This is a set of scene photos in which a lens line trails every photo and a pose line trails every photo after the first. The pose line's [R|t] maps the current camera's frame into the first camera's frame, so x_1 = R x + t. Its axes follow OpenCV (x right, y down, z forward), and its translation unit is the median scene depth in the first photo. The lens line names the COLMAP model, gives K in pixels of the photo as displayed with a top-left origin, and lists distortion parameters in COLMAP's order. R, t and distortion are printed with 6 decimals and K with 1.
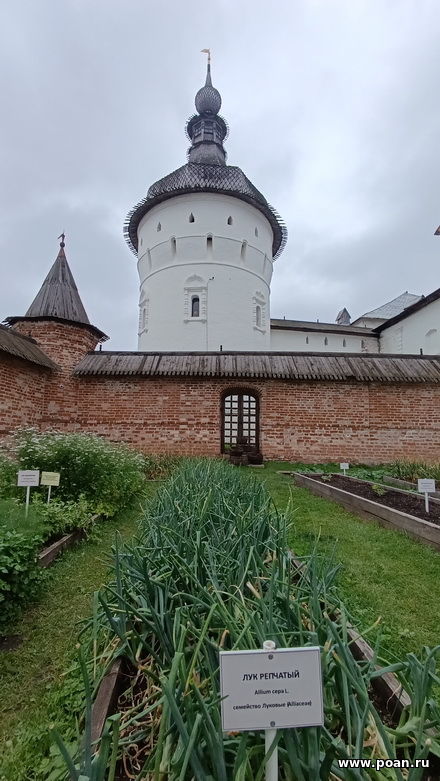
lens RADIAL K [[355.8, 0, 218.2], [0, 355.8, 388.9], [0, 0, 1]] dist [-0.004086, -0.000057]
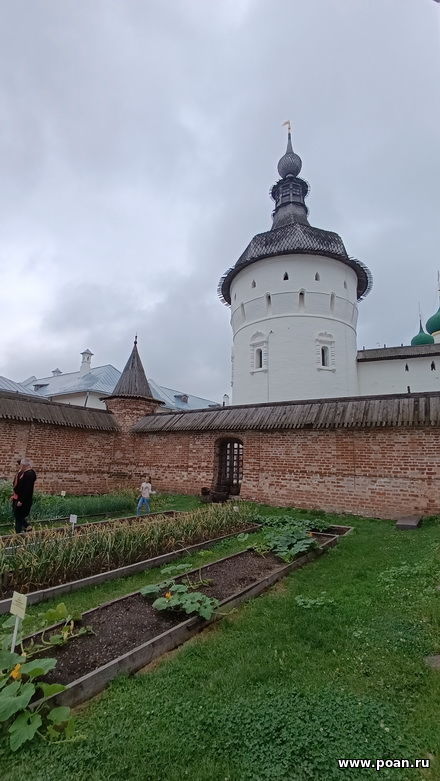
lens RADIAL K [[355.8, 0, 215.1], [0, 355.8, 390.8], [0, 0, 1]] dist [-0.004086, -0.000057]
pose [[0.815441, -0.103016, -0.569599, 0.734970], [0.060265, 0.993797, -0.093460, -0.050715], [0.575694, 0.041884, 0.816592, -0.018859]]
